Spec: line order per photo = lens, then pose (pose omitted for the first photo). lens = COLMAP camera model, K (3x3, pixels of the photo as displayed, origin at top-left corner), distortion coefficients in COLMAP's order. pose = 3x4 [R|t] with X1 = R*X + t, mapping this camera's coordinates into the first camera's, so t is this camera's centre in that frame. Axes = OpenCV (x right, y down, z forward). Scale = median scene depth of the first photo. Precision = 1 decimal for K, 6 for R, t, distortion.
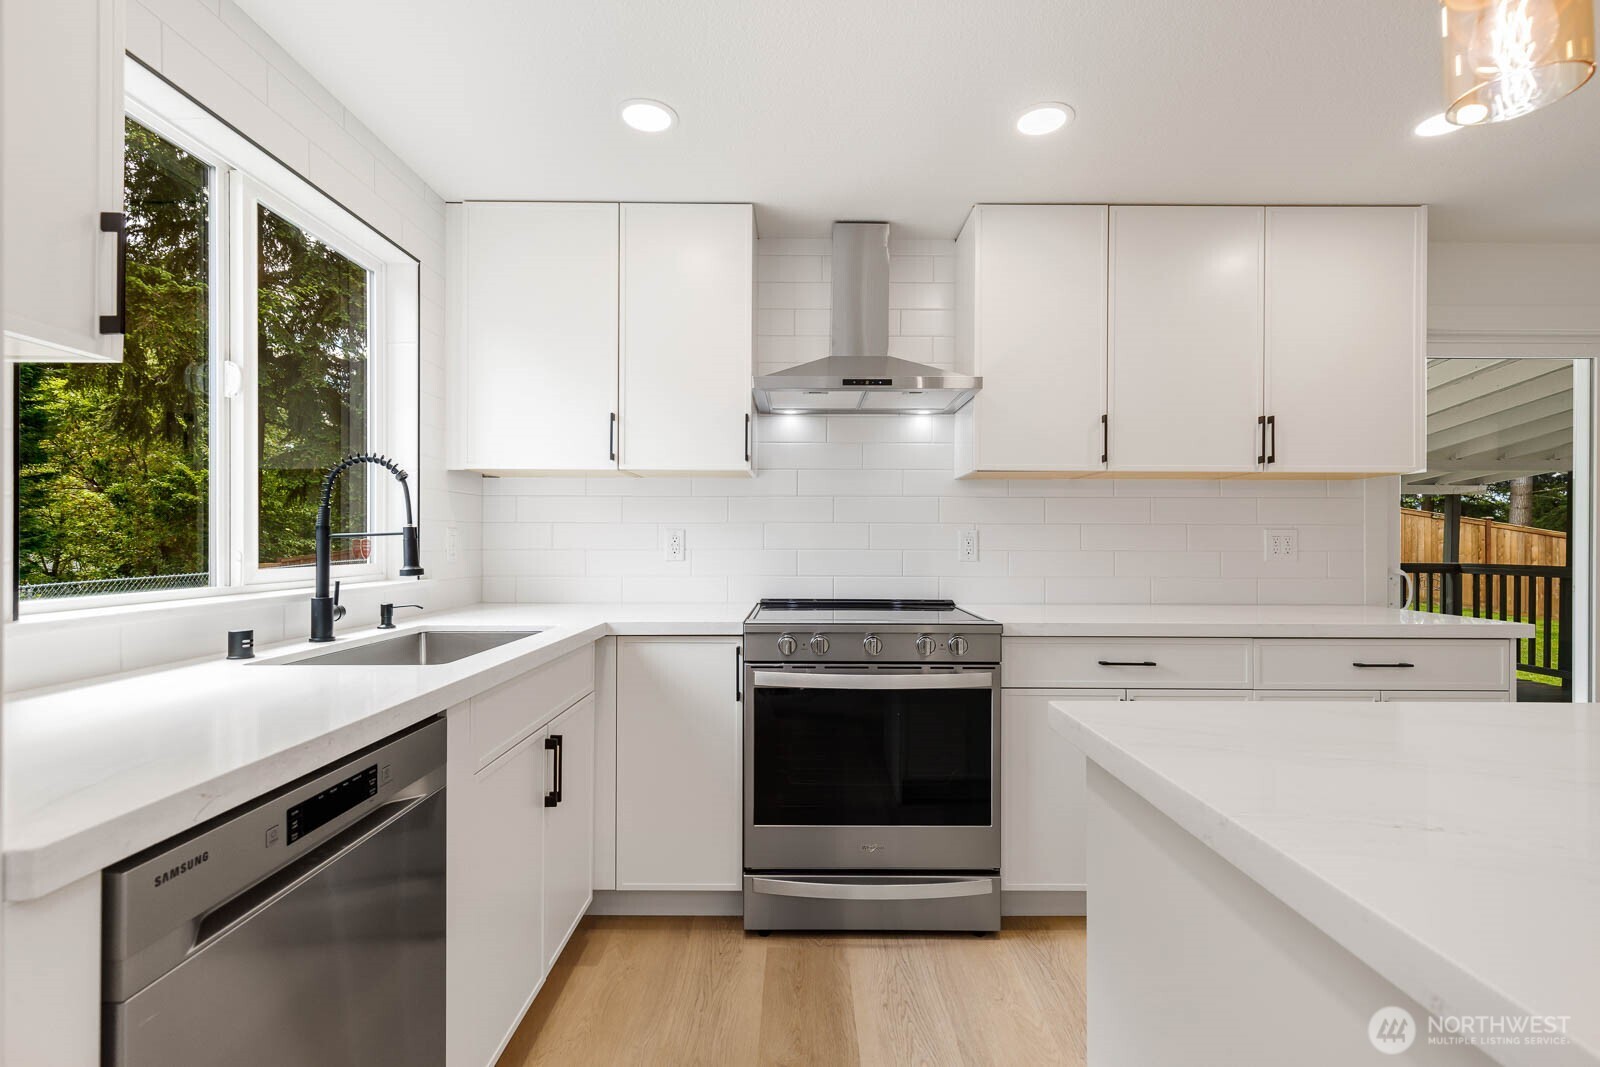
lens RADIAL K [[724.7, 0, 800.6], [0, 724.7, 540.9], [0, 0, 1]] dist [0.003288, 0.000776]
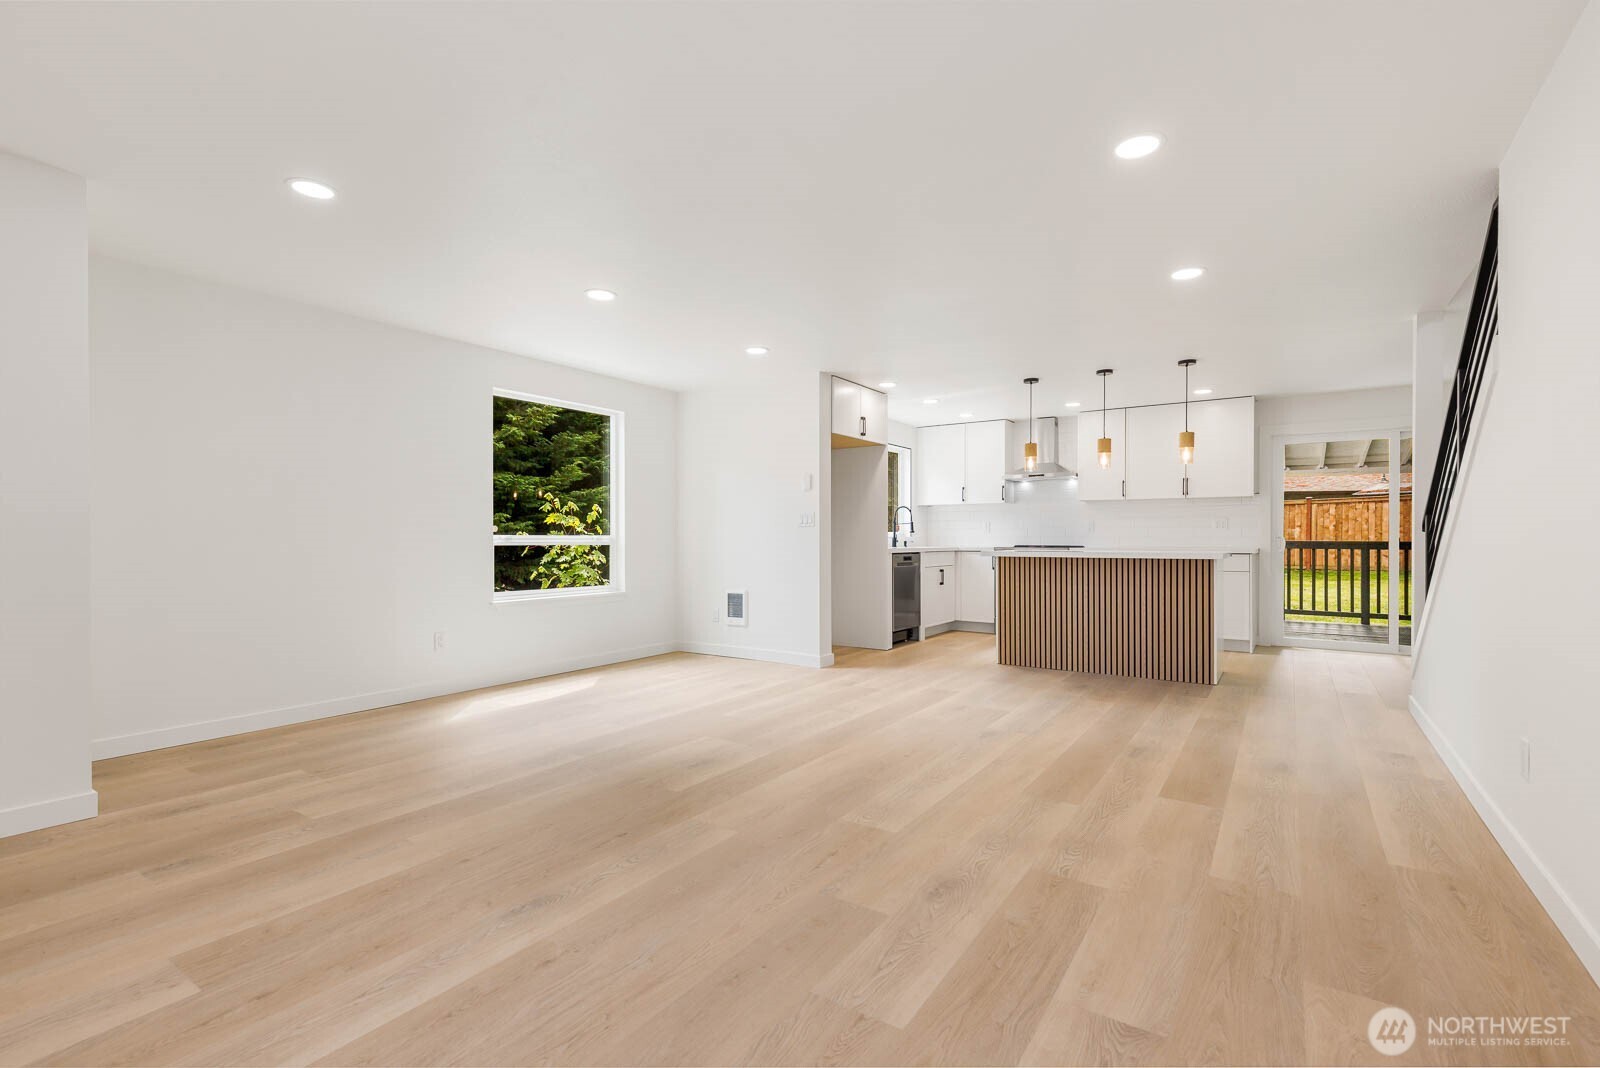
lens RADIAL K [[727.5, 0, 807.3], [0, 727.5, 534.2], [0, 0, 1]] dist [0.008681, -0.000160]
pose [[0.832350, -0.006892, -0.554208, 1.064934], [0.004158, 0.999972, -0.006191, 0.060889], [0.554235, 0.002849, 0.832355, -2.332047]]
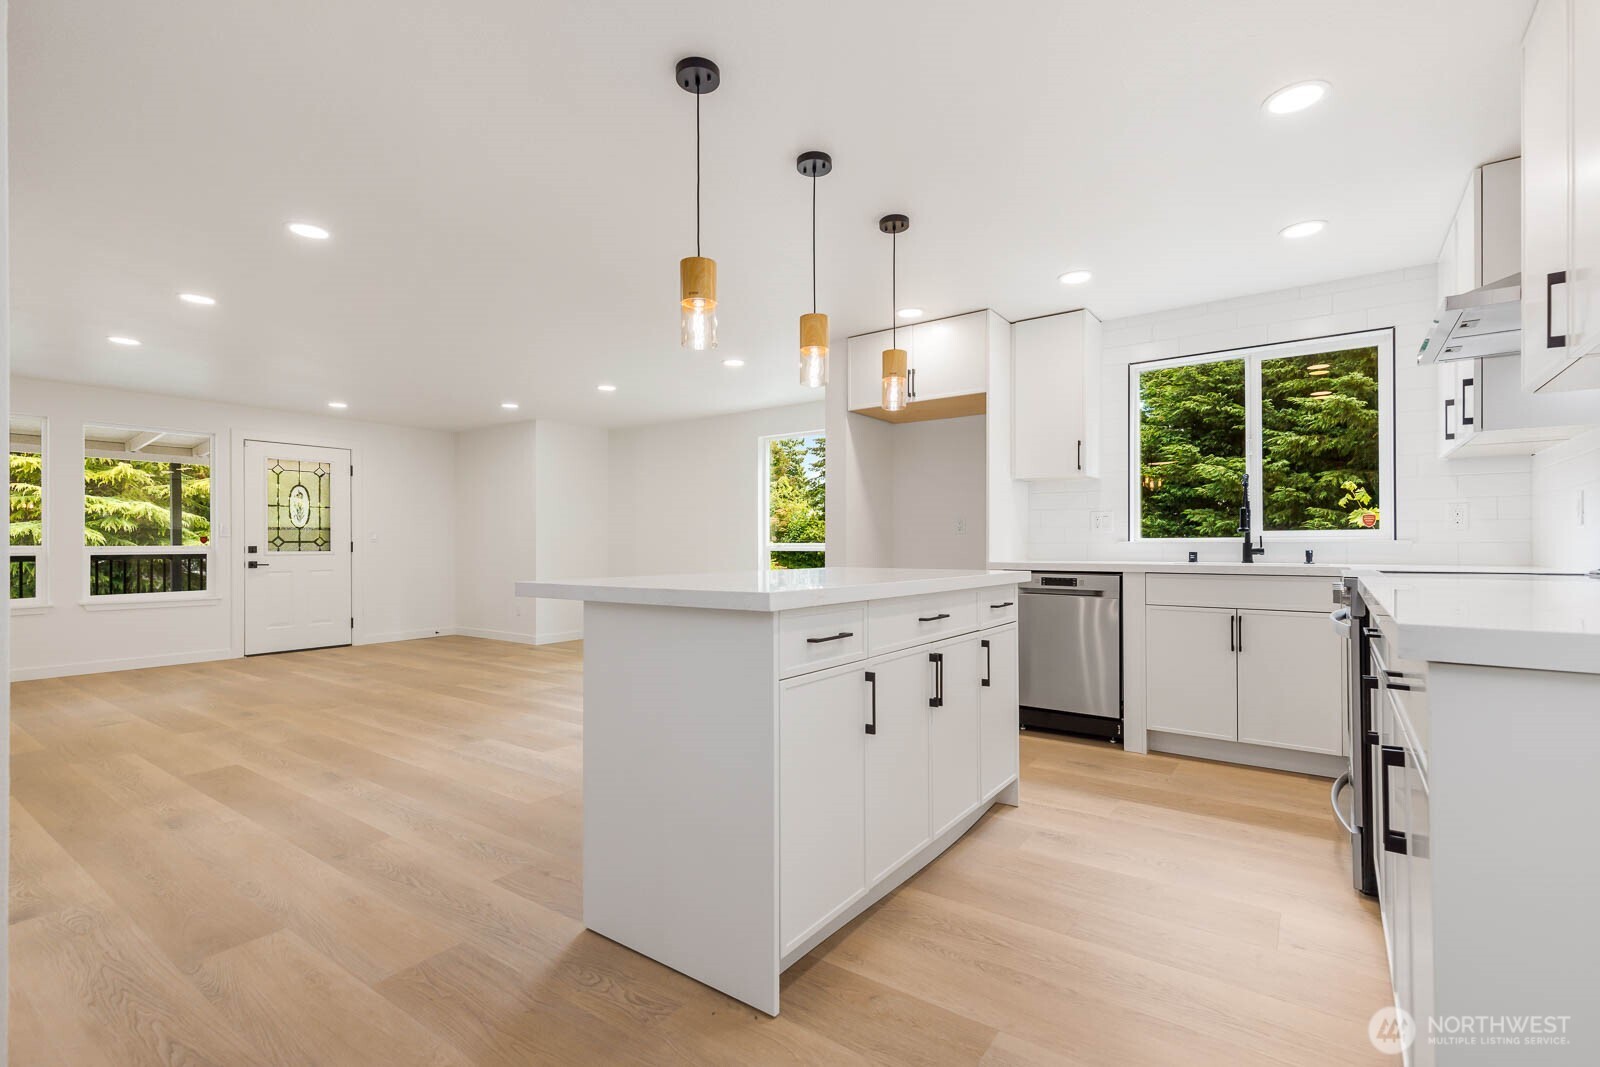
lens RADIAL K [[731.4, 0, 807.7], [0, 731.4, 537.4], [0, 0, 1]] dist [0.007076, 0.000111]
pose [[-0.587059, -0.008771, -0.809497, 1.410793], [0.004071, 0.999897, -0.013787, 0.064458], [0.809534, -0.011389, -0.586962, 0.916507]]
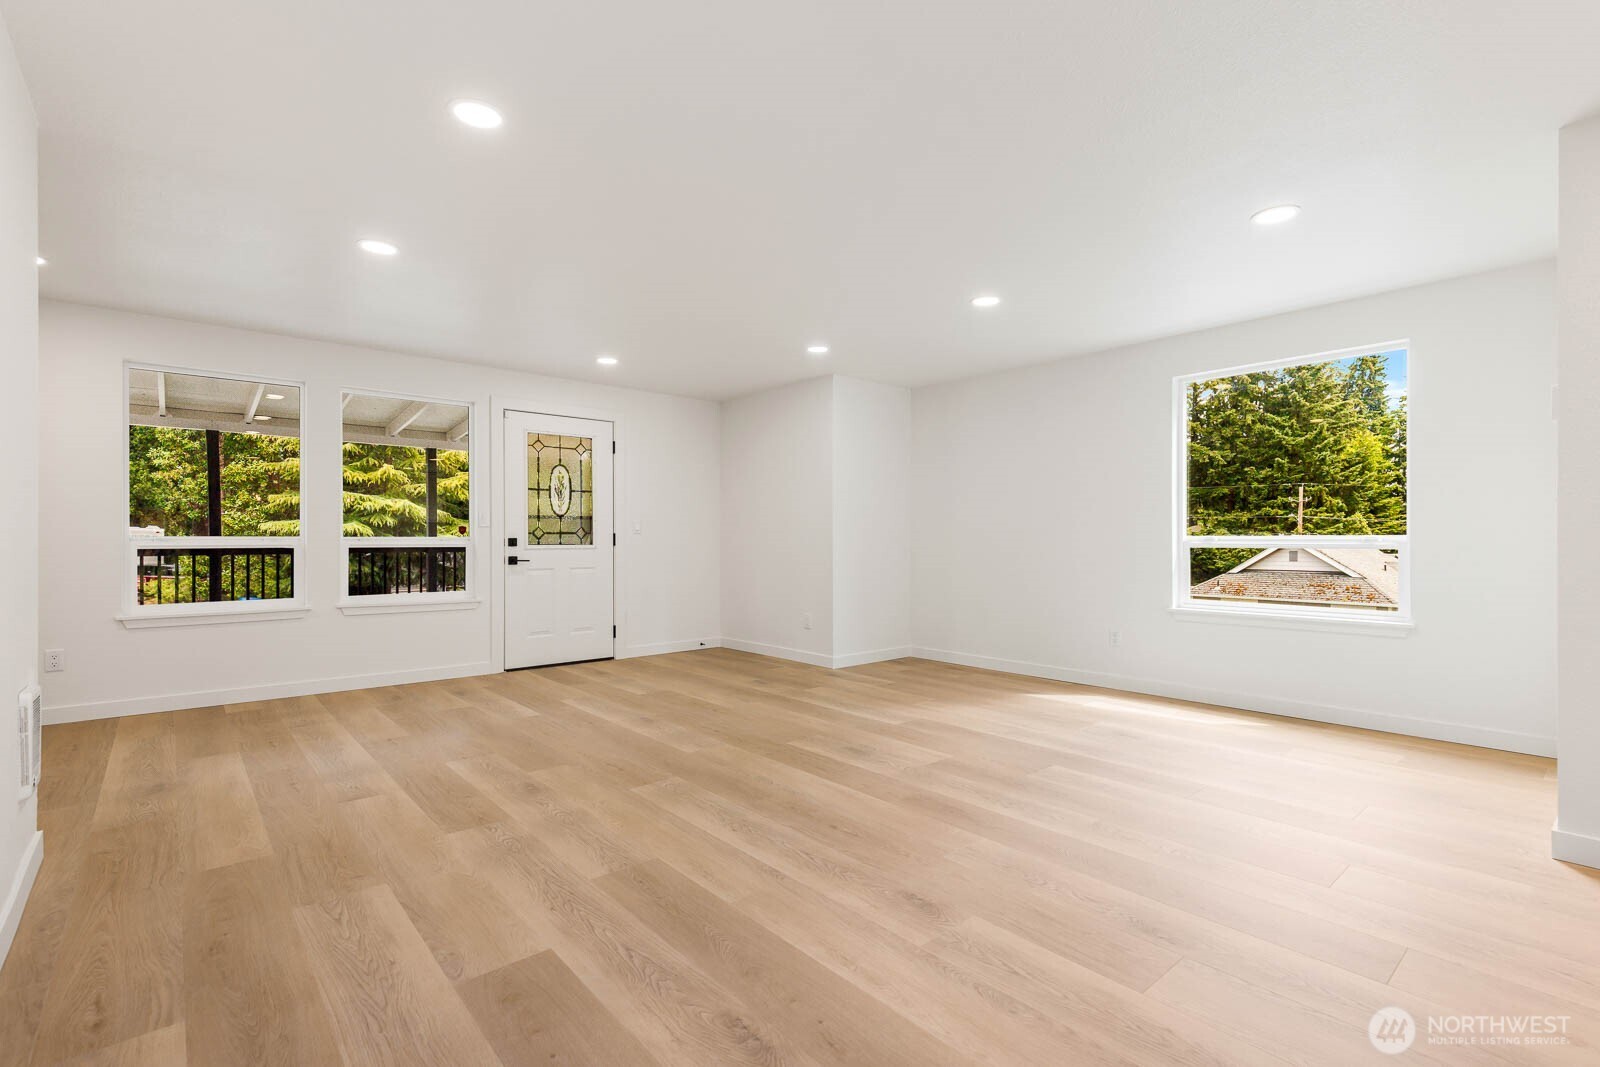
lens RADIAL K [[740.5, 0, 808.4], [0, 740.5, 536.5], [0, 0, 1]] dist [0.005969, 0.000207]
pose [[-0.758646, -0.006359, -0.651471, 1.183415], [-0.000130, 0.999954, -0.009609, 0.067982], [0.651502, -0.007205, -0.758612, -0.142074]]
